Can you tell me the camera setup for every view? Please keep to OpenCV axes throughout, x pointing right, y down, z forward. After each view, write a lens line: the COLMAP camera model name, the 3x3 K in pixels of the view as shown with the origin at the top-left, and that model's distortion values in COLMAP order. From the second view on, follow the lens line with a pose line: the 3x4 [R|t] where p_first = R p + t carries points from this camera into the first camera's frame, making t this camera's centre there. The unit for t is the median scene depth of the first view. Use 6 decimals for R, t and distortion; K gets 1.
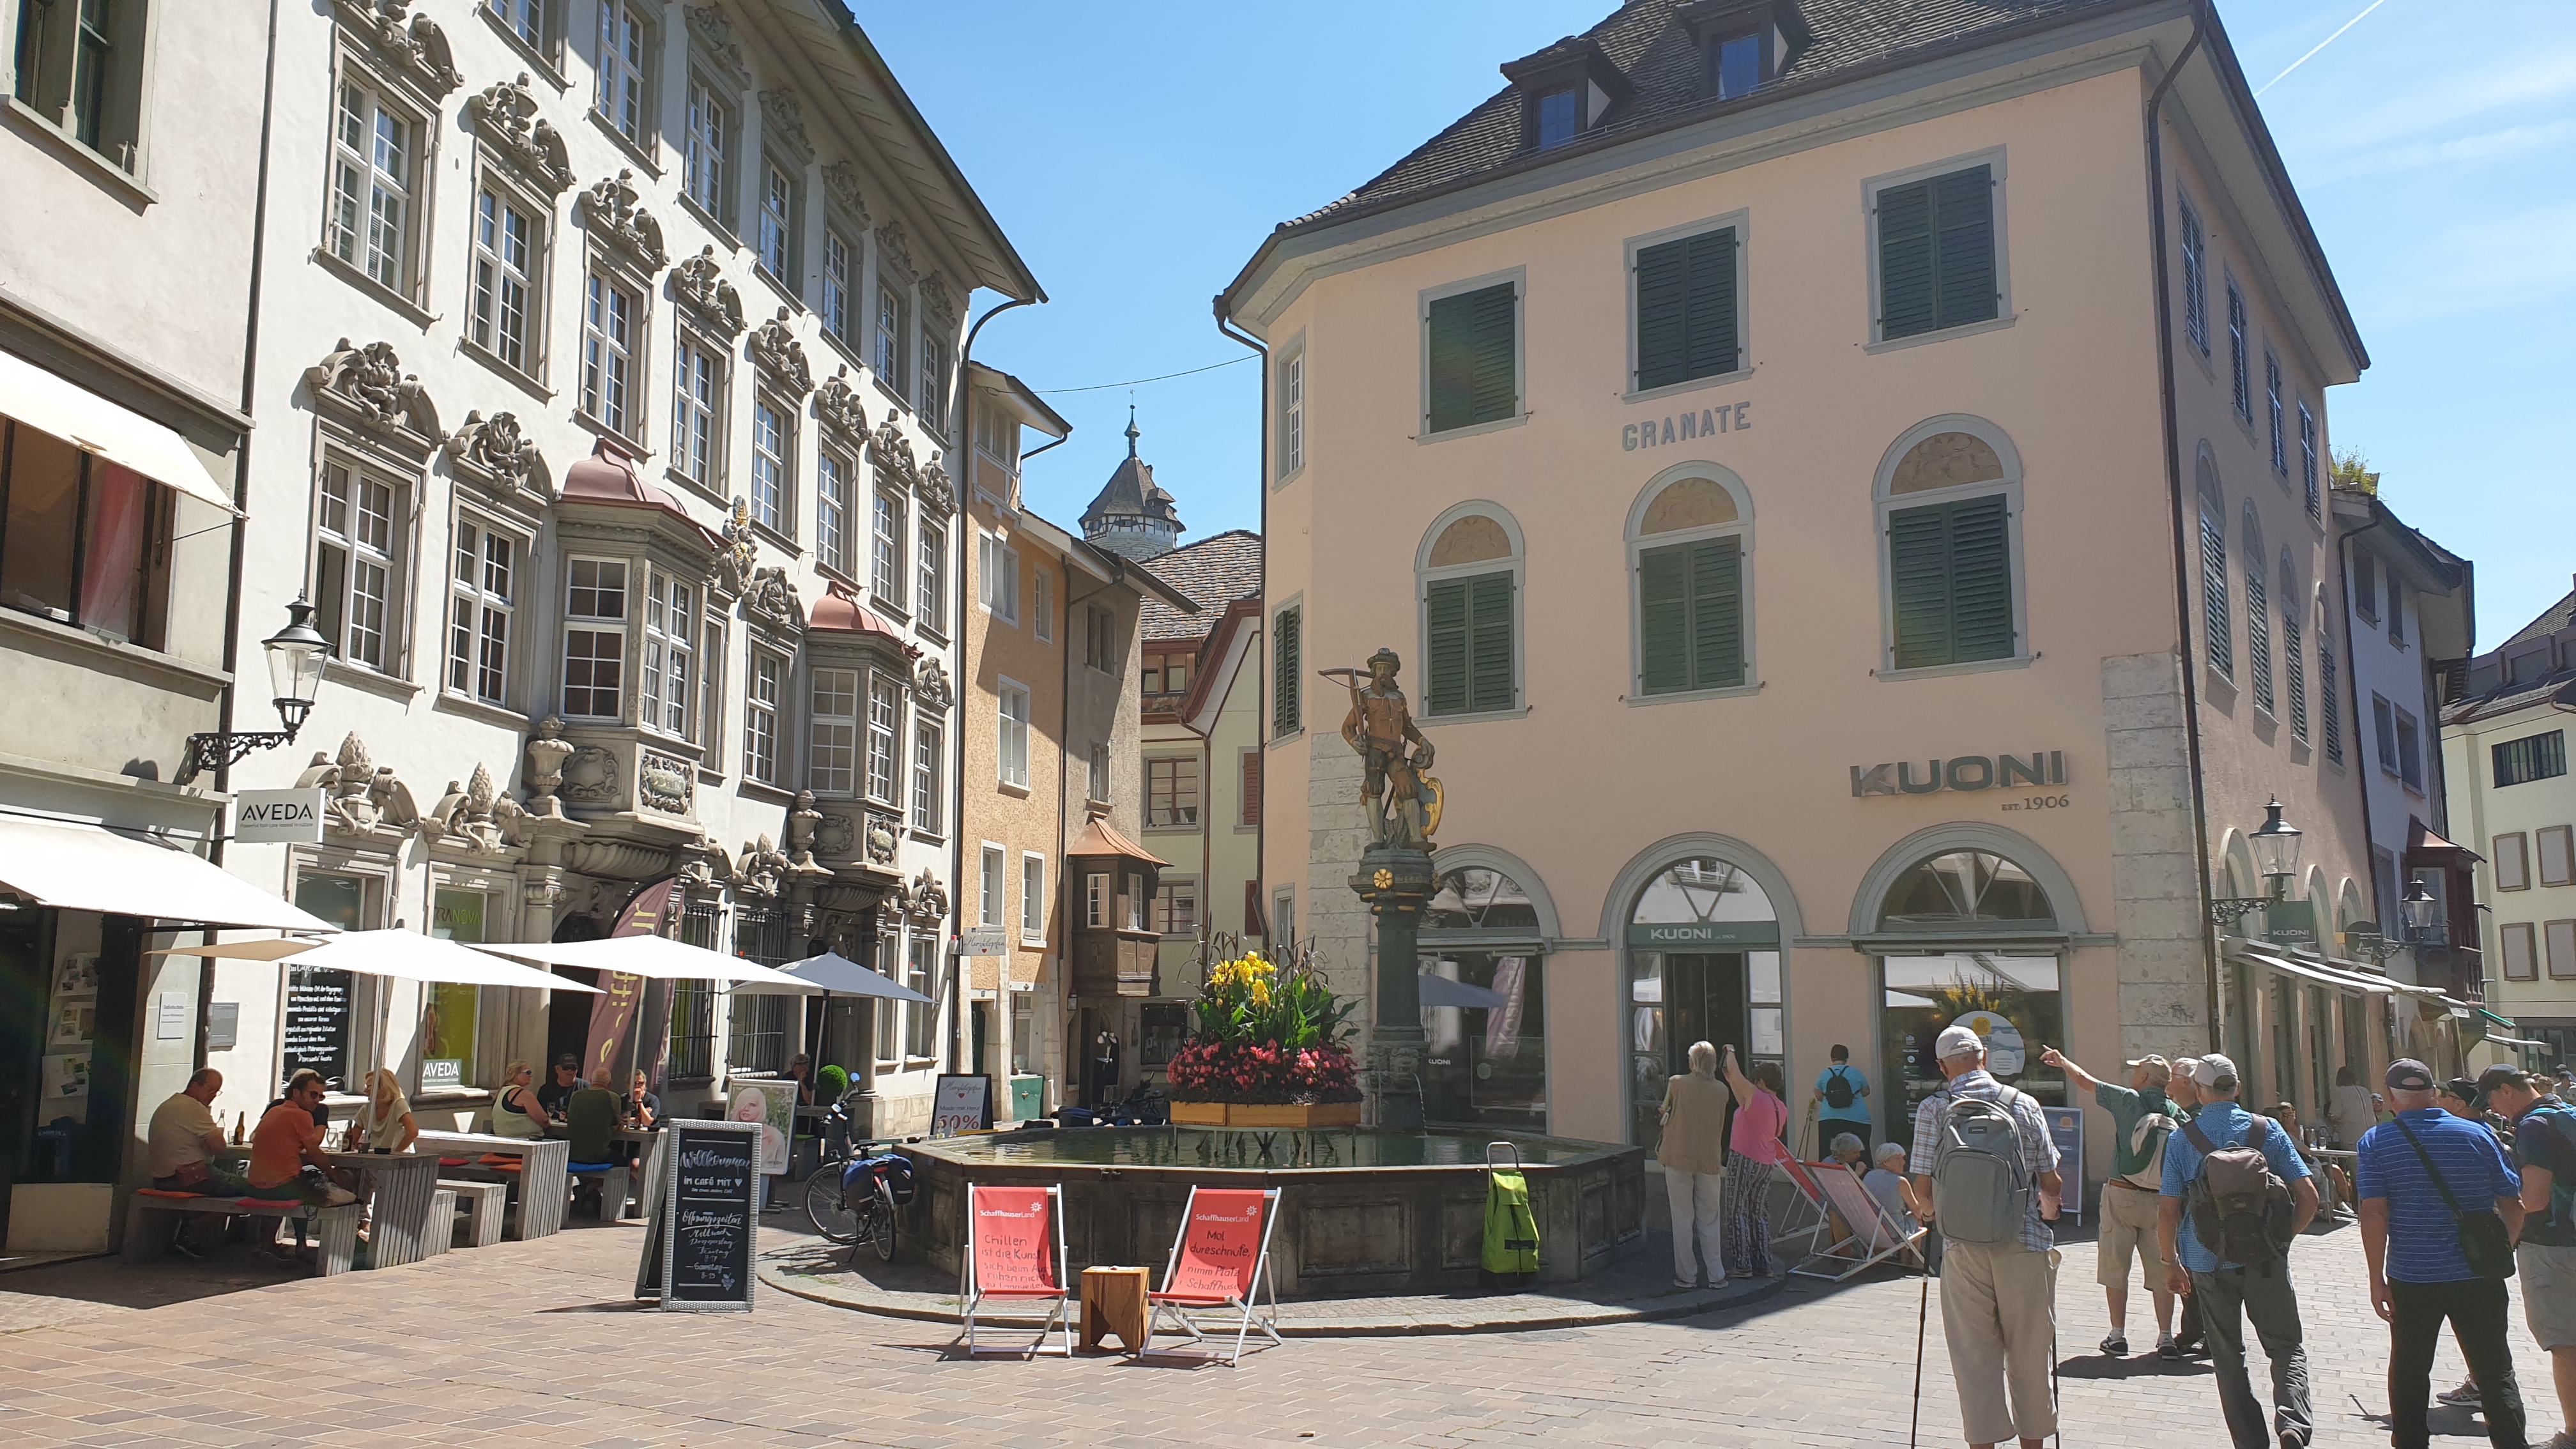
lens RADIAL K [[1961.8, 0, 1301.4], [0, 1961.8, 732.0], [0, 0, 1]] dist [0.053809, -0.015215]
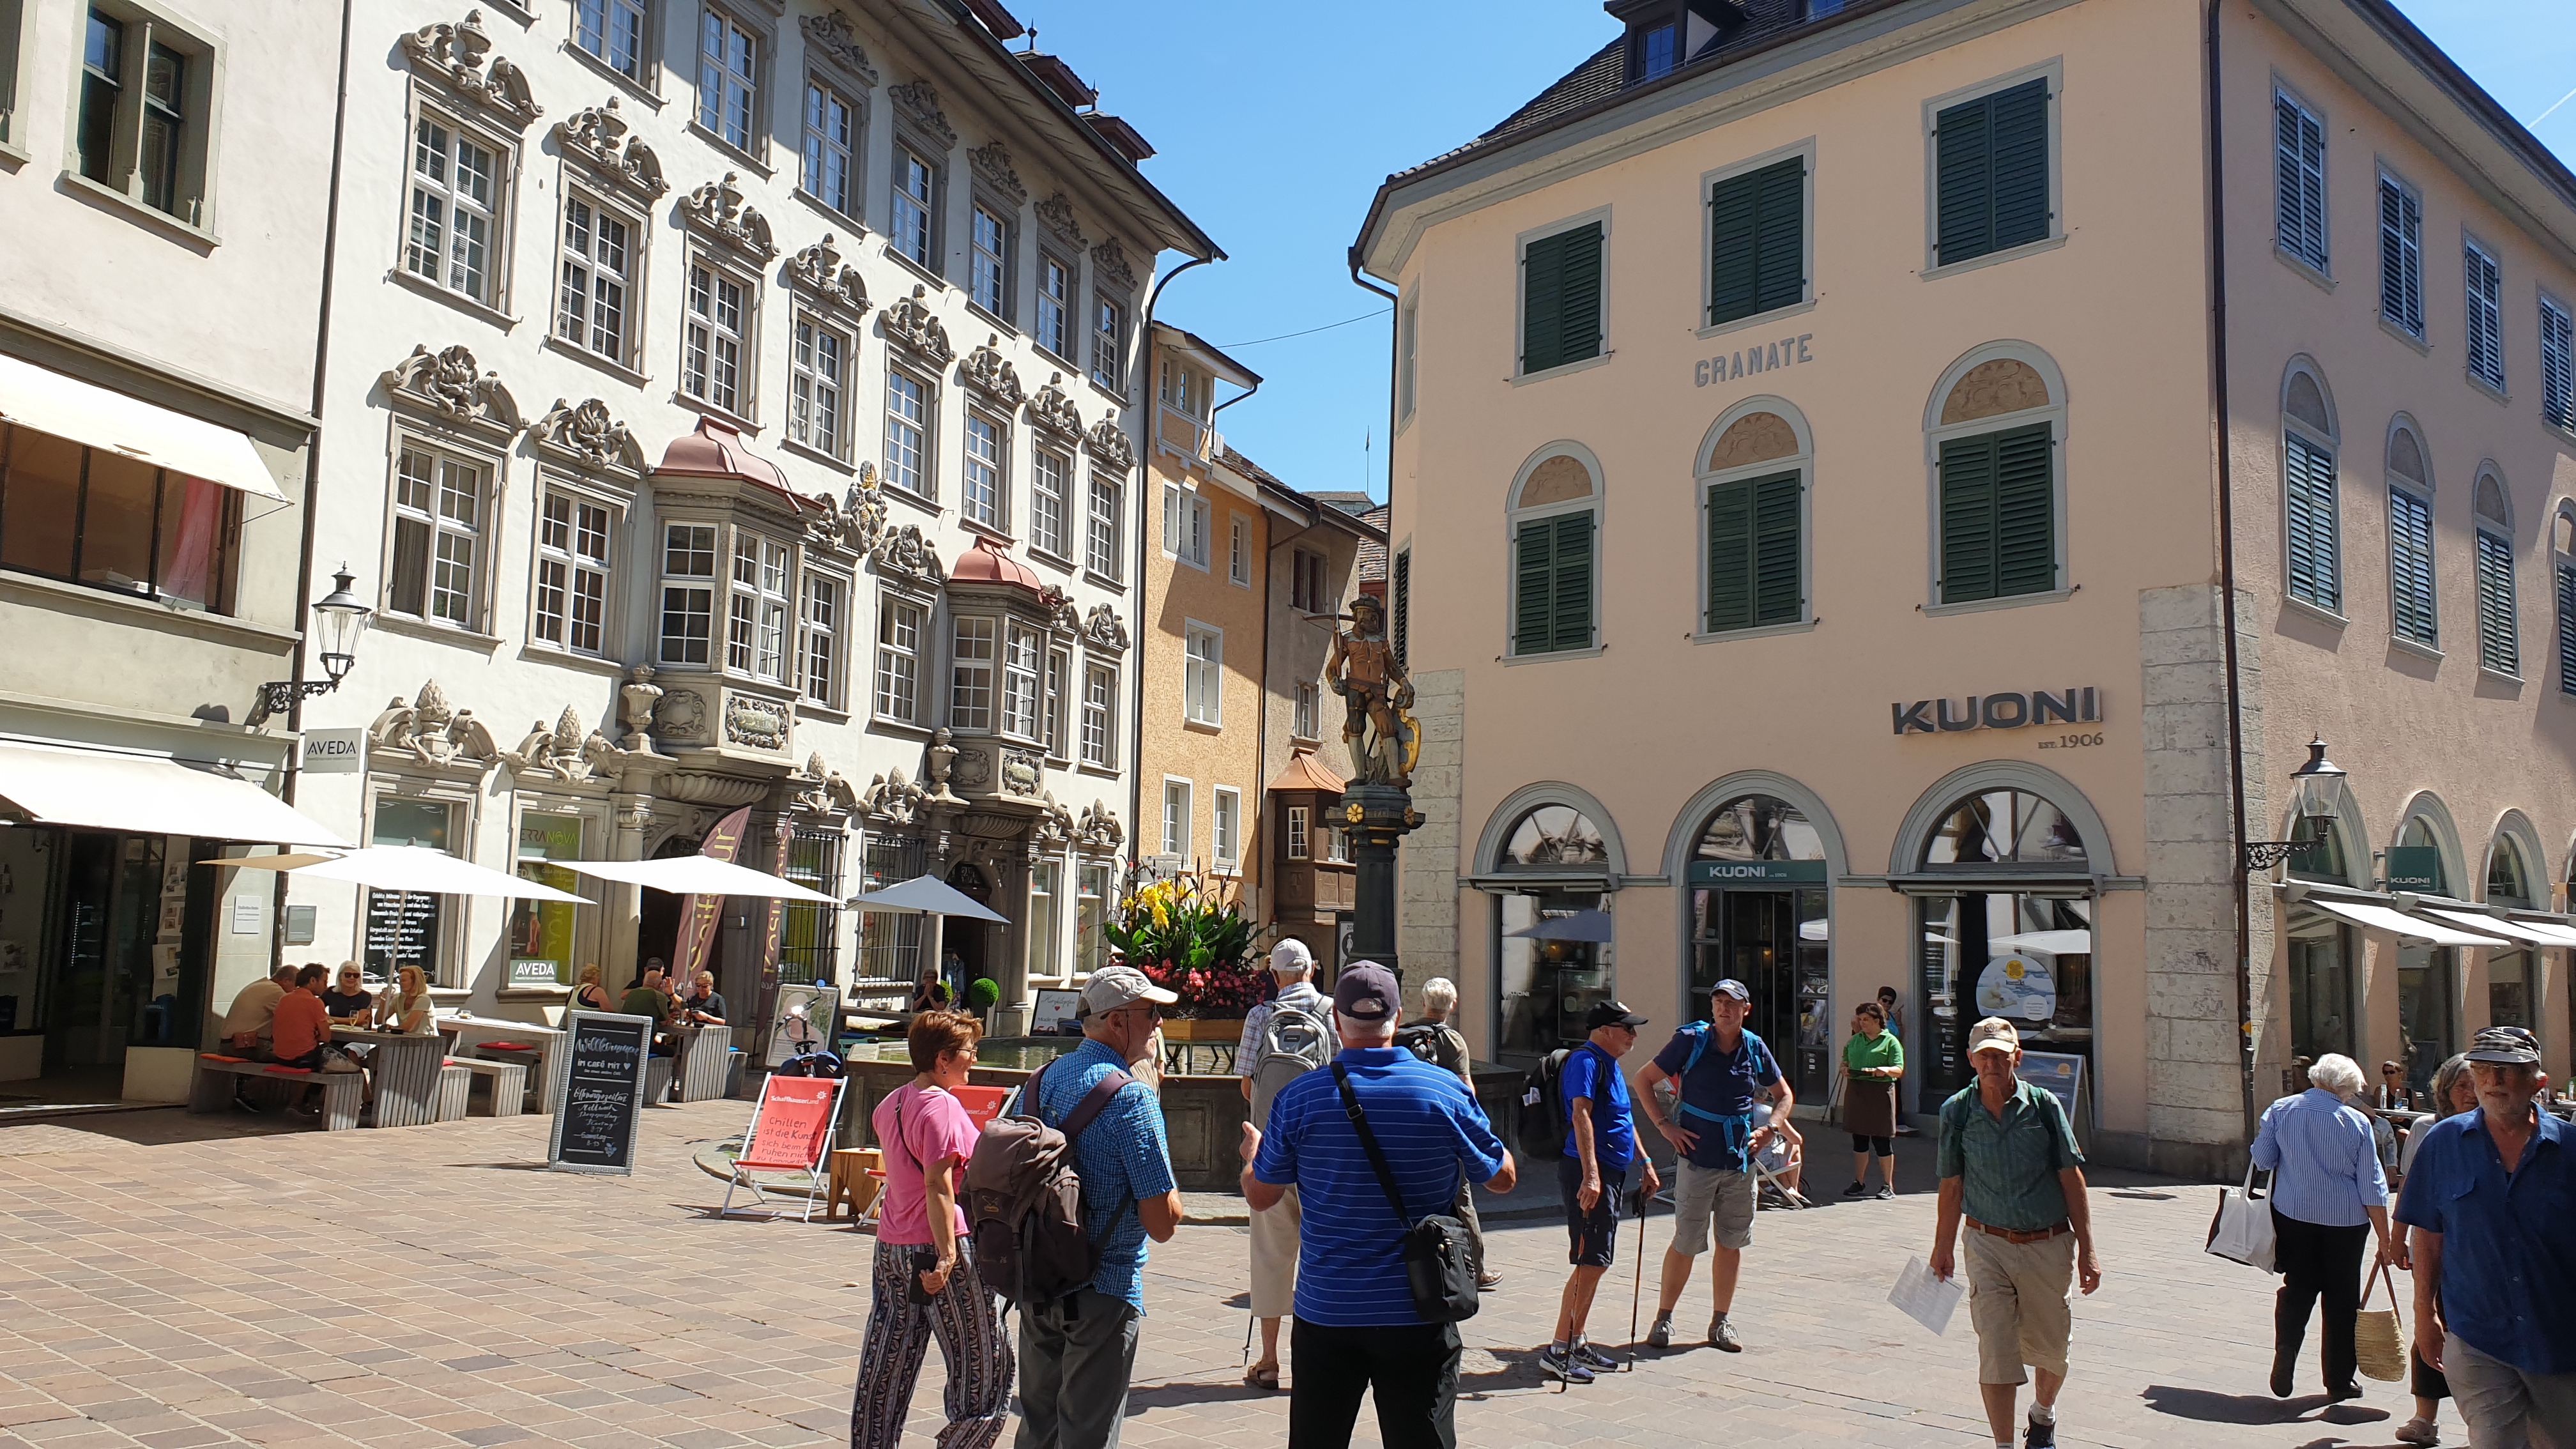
lens RADIAL K [[1961.8, 0, 1275.3], [0, 1961.8, 716.8], [0, 0, 1]] dist [0.053809, -0.015215]
pose [[0.975723, -0.001620, -0.219003, 0.198952], [0.007213, 0.999668, 0.024743, -0.002650], [0.218890, -0.025722, 0.975410, -0.028654]]
